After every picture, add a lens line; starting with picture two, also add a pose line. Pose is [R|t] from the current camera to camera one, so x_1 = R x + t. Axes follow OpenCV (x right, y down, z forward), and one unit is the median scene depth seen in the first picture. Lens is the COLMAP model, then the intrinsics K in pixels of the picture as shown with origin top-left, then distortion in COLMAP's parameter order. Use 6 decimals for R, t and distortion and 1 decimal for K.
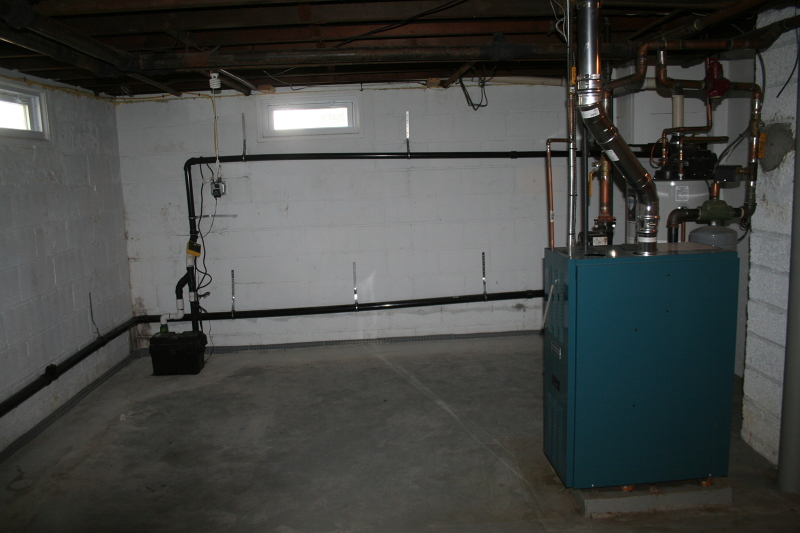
lens RADIAL K [[668.5, 0, 398.1], [0, 668.5, 266.8], [0, 0, 1]] dist [-0.086110, 0.032876]
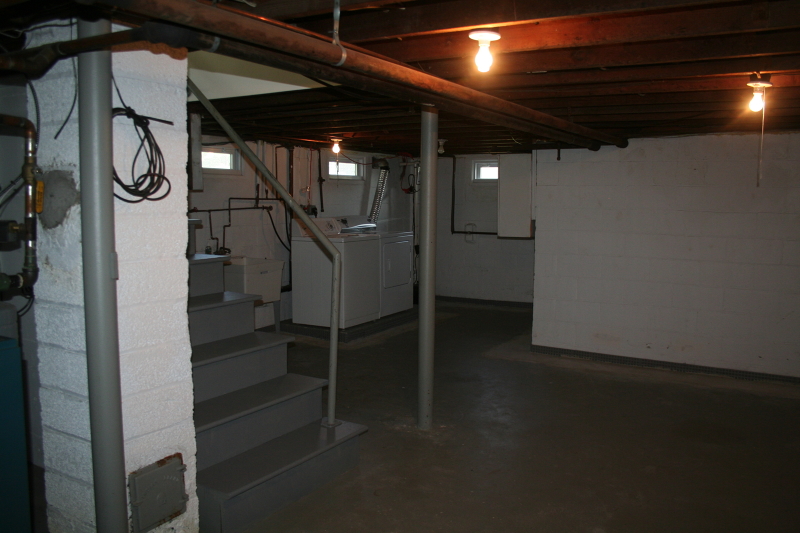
lens RADIAL K [[668.5, 0, 398.4], [0, 668.5, 264.2], [0, 0, 1]] dist [-0.086110, 0.032876]
pose [[0.537338, -0.042754, 0.842283, 0.114242], [0.096169, 0.995306, -0.010831, -0.051697], [-0.837866, 0.086822, 0.538927, 0.201736]]
